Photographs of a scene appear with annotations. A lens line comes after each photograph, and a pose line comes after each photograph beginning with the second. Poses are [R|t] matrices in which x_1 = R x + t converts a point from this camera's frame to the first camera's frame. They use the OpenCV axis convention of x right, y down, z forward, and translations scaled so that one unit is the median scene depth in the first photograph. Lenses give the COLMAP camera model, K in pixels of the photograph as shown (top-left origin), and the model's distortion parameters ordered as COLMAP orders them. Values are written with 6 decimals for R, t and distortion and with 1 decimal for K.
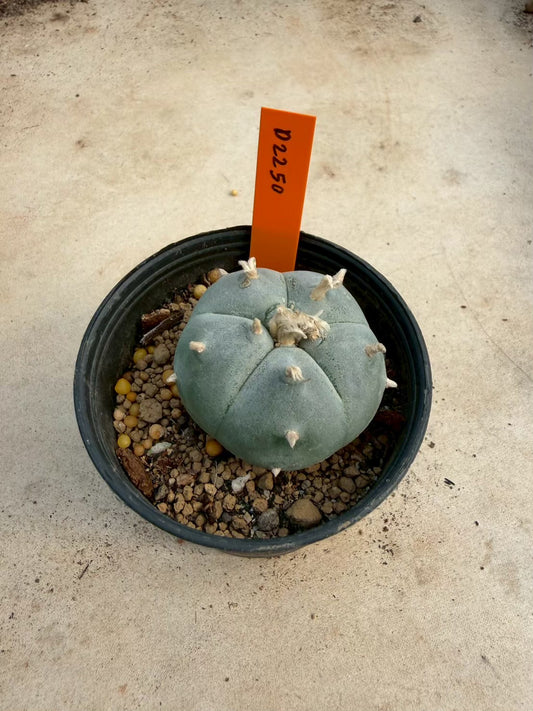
lens RADIAL K [[494.8, 0, 268.5], [0, 494.8, 332.9], [0, 0, 1]] dist [-0.008884, 0.007515]
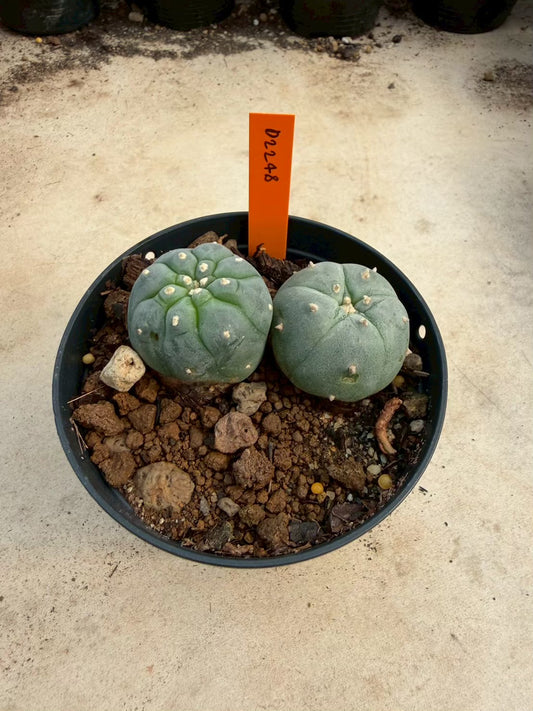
lens RADIAL K [[511.7, 0, 267.4], [0, 511.7, 322.4], [0, 0, 1]] dist [-0.003659, 0.005013]
pose [[0.999743, -0.009187, 0.020742, -0.018652], [0.010676, 0.997285, -0.072855, -0.007802], [-0.020017, 0.073058, 0.997127, -0.165274]]
